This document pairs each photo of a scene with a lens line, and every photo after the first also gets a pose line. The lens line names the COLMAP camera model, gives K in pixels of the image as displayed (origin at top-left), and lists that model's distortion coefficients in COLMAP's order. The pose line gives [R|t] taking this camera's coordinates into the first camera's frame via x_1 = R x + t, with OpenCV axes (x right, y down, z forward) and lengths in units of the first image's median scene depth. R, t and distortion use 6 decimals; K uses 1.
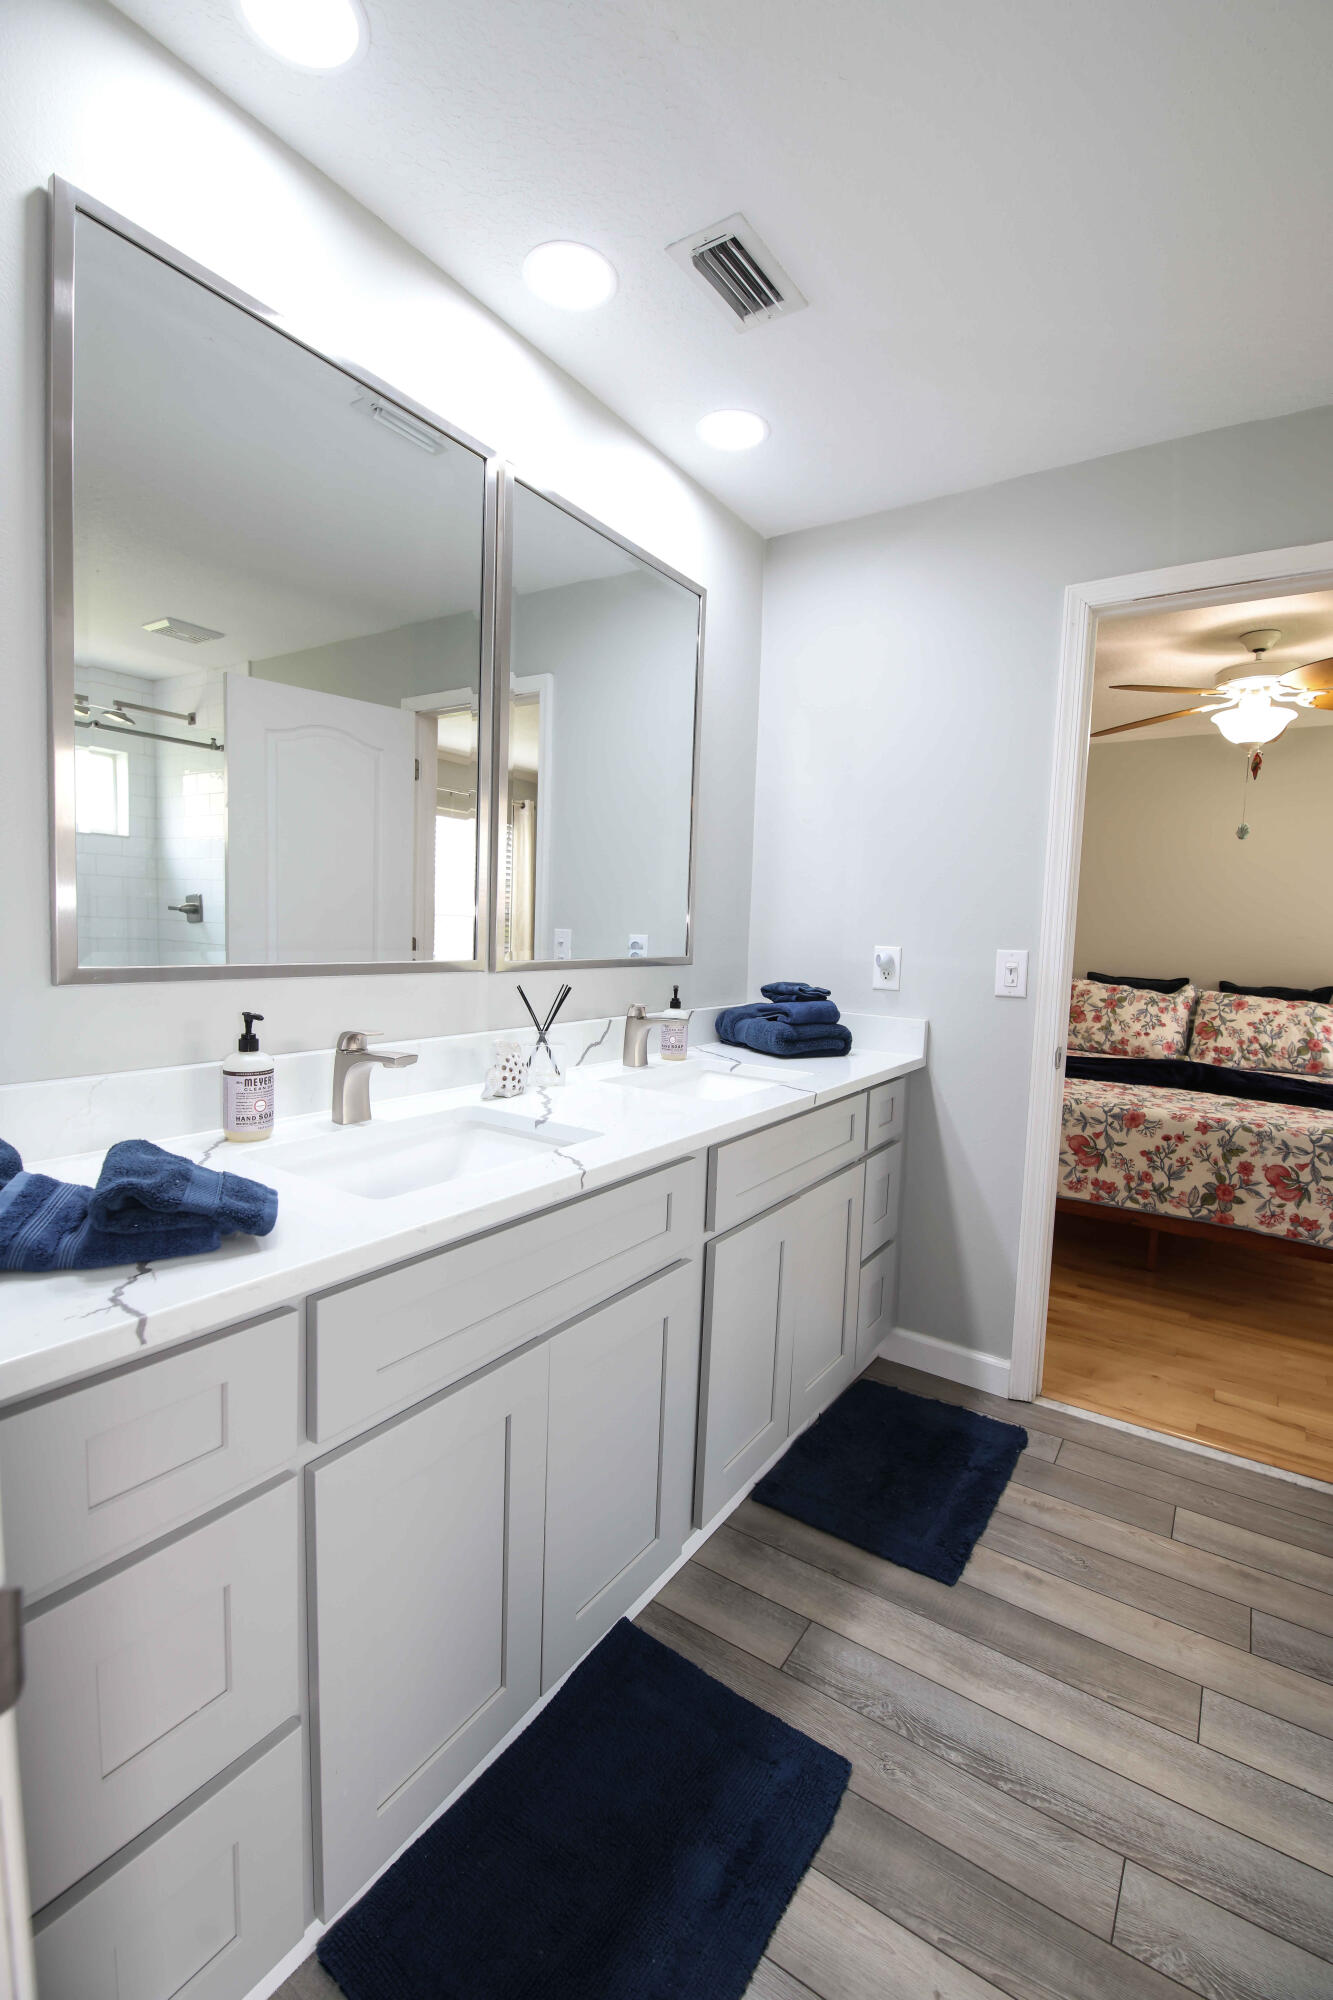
lens RADIAL K [[864.4, 0, 666.5], [0, 864.4, 1000.0], [0, 0, 1]] dist [0.001709, -0.014433]
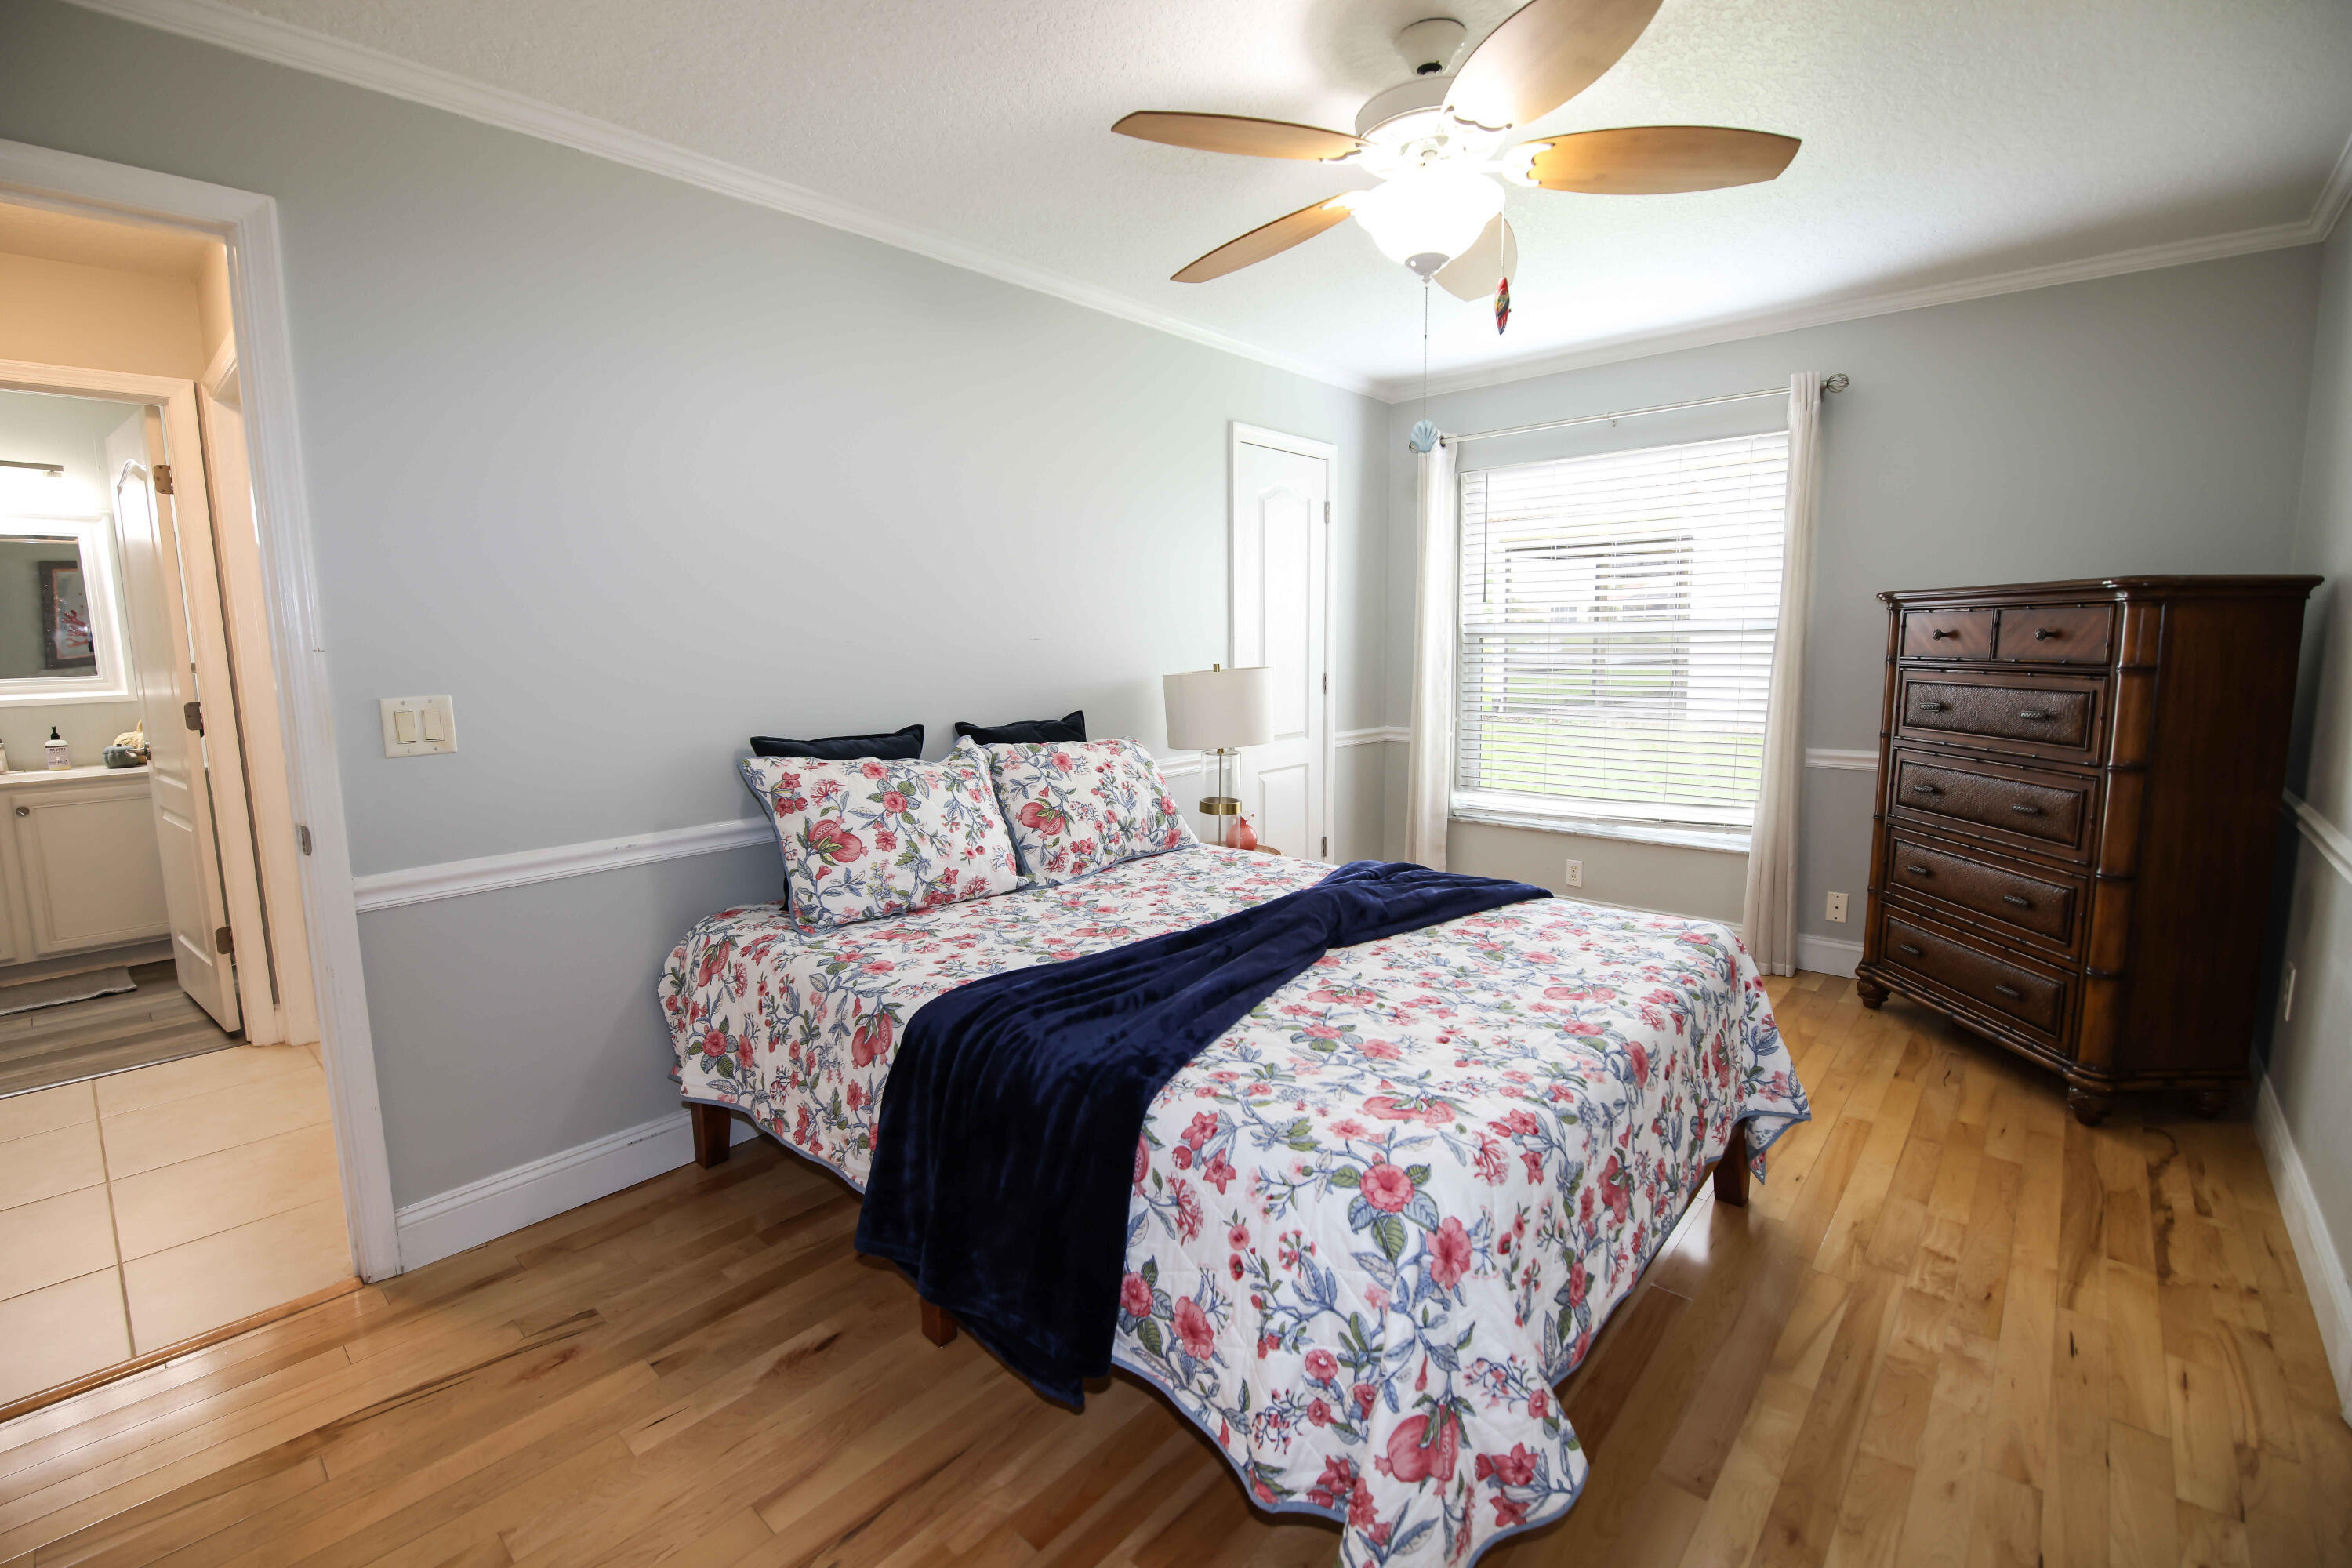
lens RADIAL K [[1016.5, 0, 1167.4], [0, 1016.5, 771.4], [0, 0, 1]] dist [0.001709, -0.014433]
pose [[0.138743, -0.168327, 0.975918, 0.026420], [0.103732, 0.982498, 0.154715, -0.113517], [-0.984881, 0.079768, 0.153775, 1.118675]]
